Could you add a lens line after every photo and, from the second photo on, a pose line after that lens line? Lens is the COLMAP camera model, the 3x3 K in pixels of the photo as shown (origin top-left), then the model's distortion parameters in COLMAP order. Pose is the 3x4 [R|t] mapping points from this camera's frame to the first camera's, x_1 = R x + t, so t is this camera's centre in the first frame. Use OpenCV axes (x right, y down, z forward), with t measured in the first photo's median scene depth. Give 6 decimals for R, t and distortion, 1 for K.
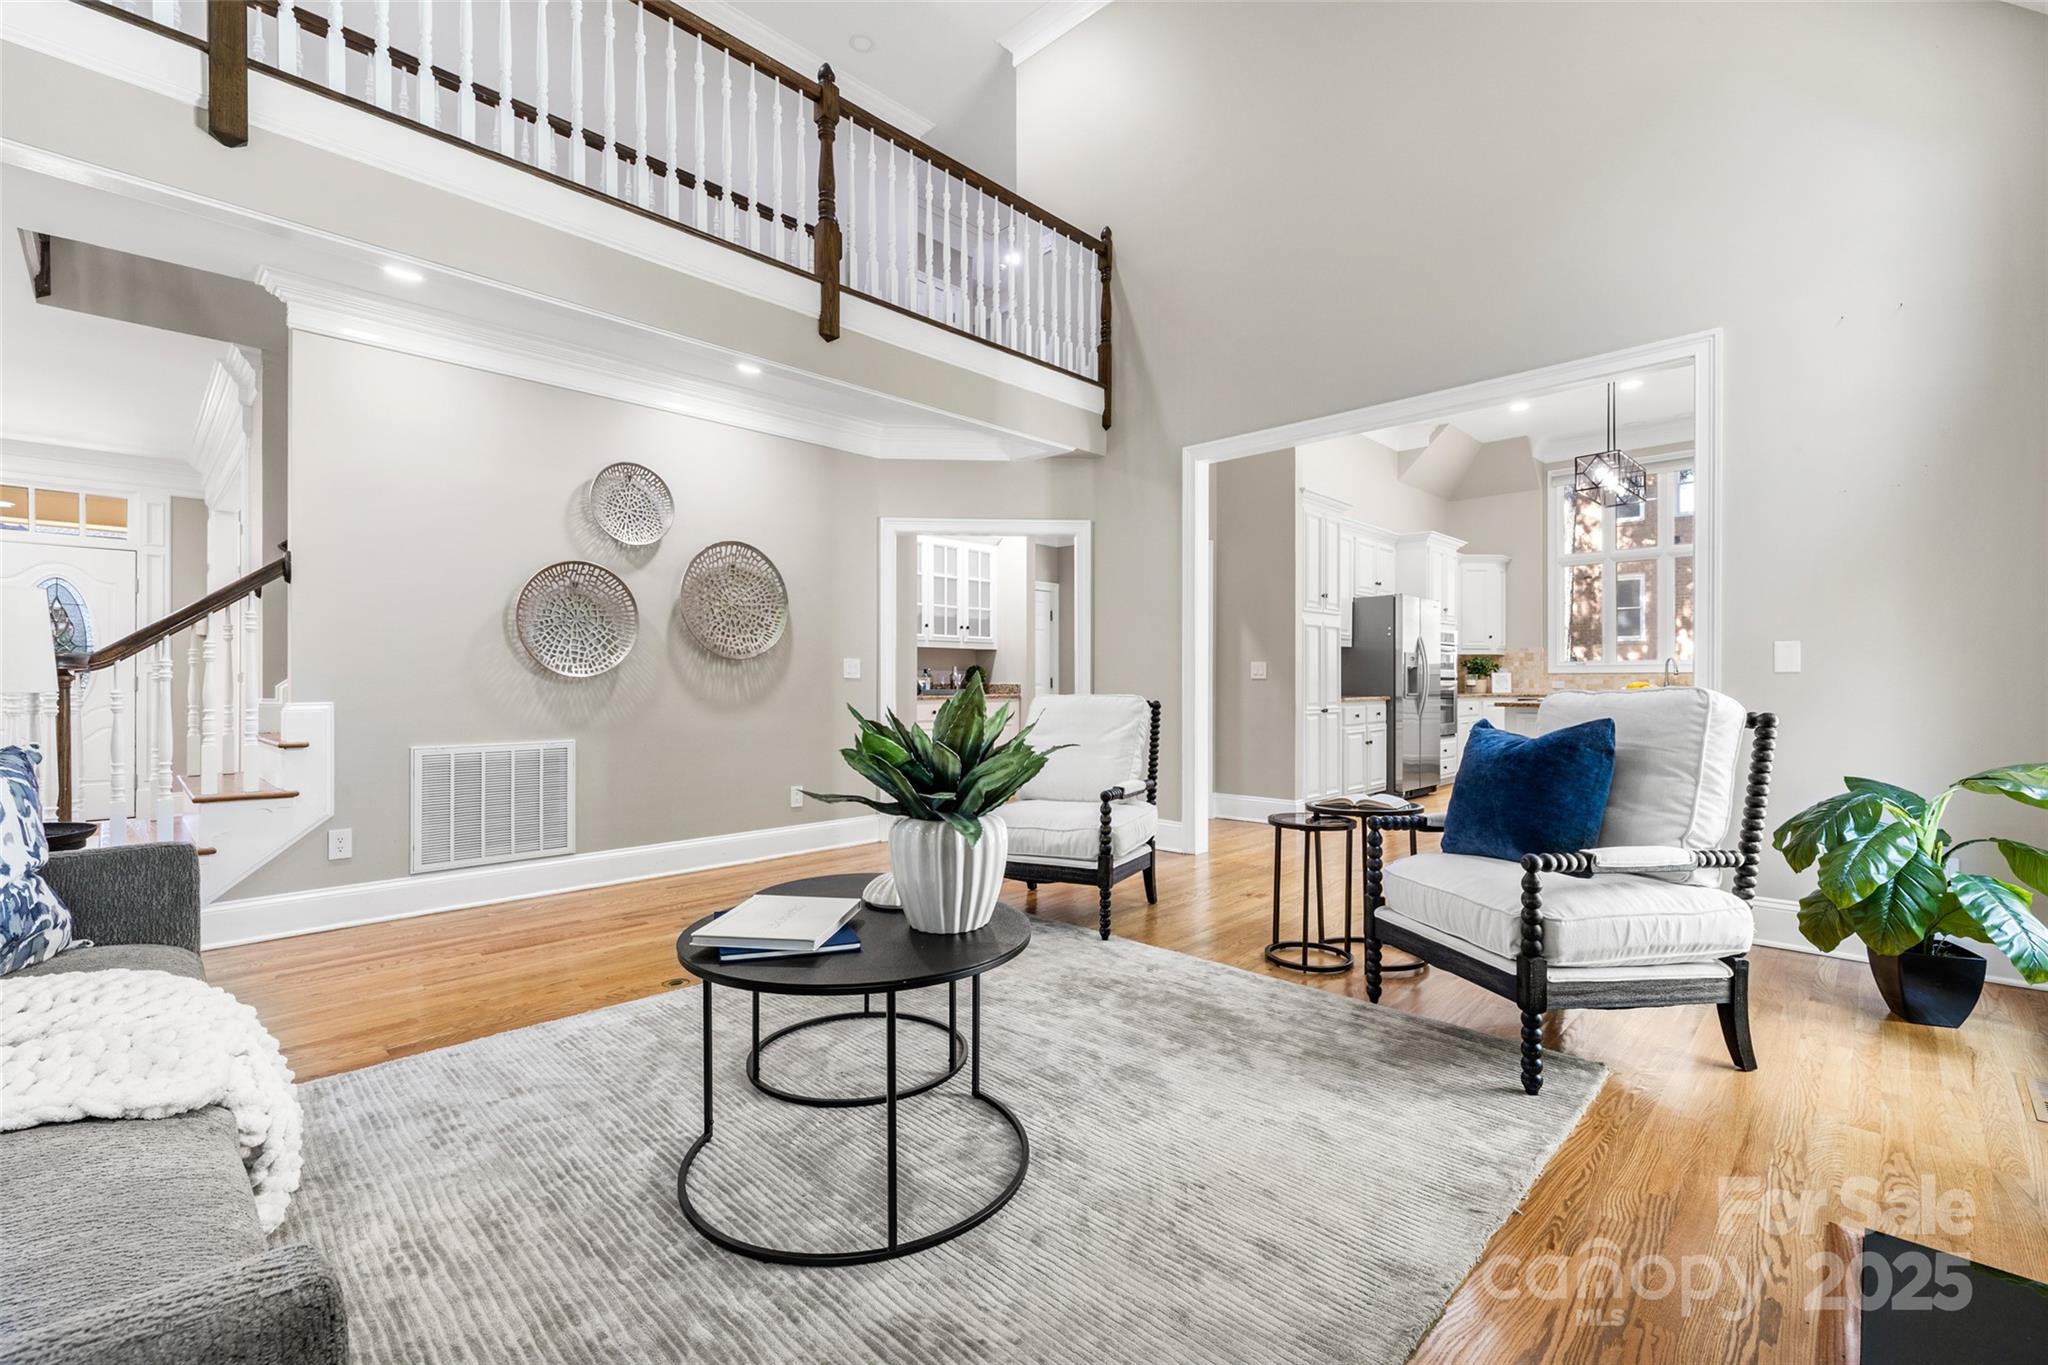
lens RADIAL K [[883.1, 0, 1027.1], [0, 883.1, 682.8], [0, 0, 1]] dist [-0.000287, 0.000021]
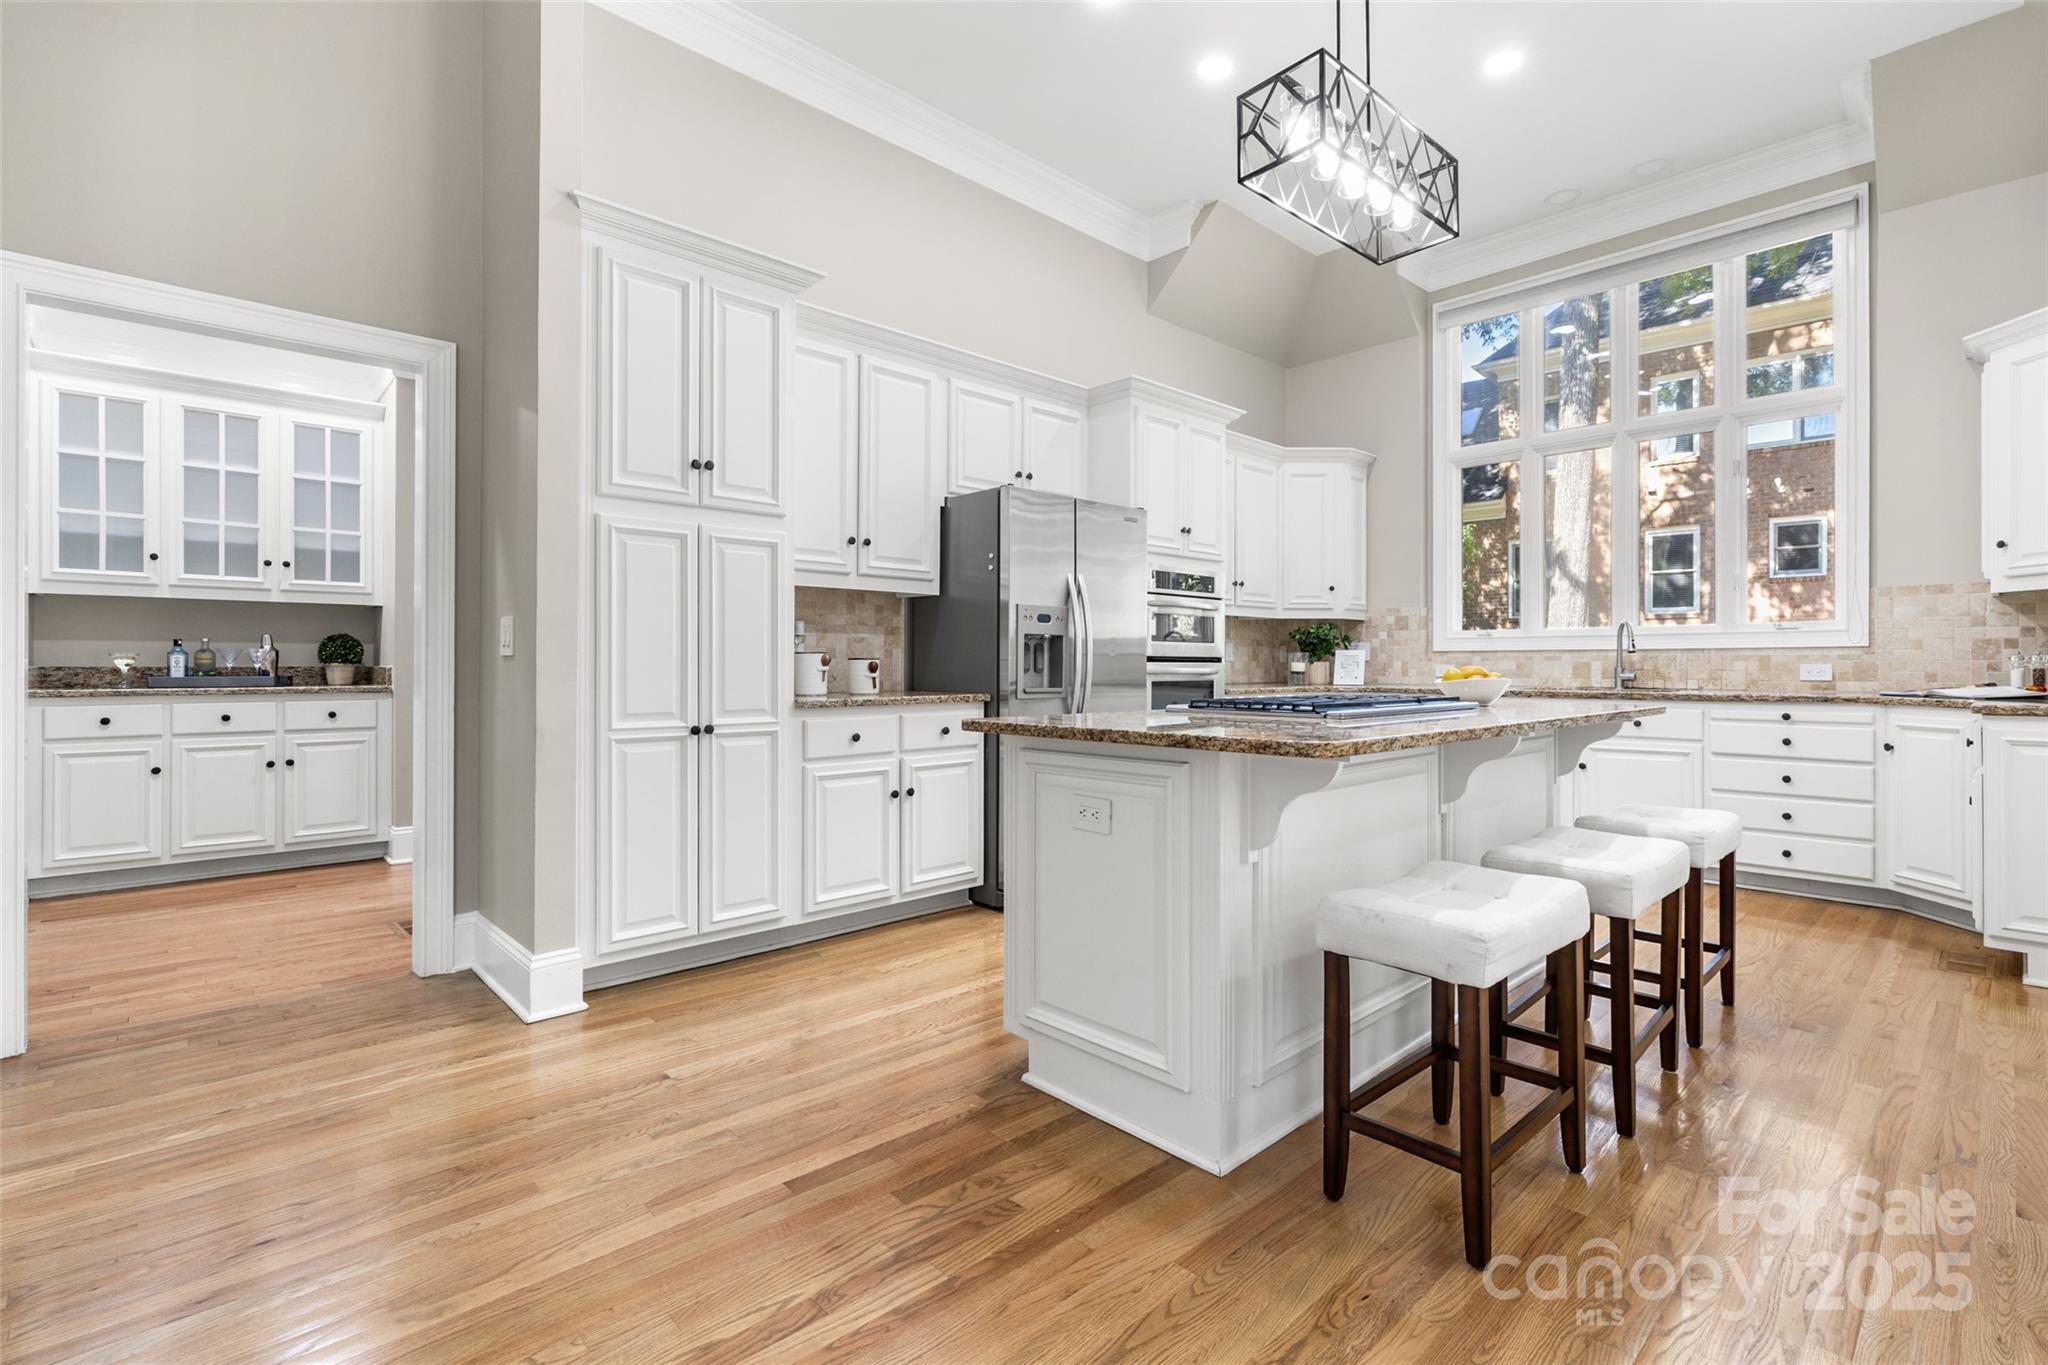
lens RADIAL K [[934.2, 0, 1021.6], [0, 934.2, 667.7], [0, 0, 1]] dist [-0.016923, -0.000250]
pose [[0.998100, 0.003112, -0.061540, 0.398159], [-0.003257, 0.999992, -0.002263, 0.002331], [0.061533, 0.002459, 0.998102, 0.415343]]
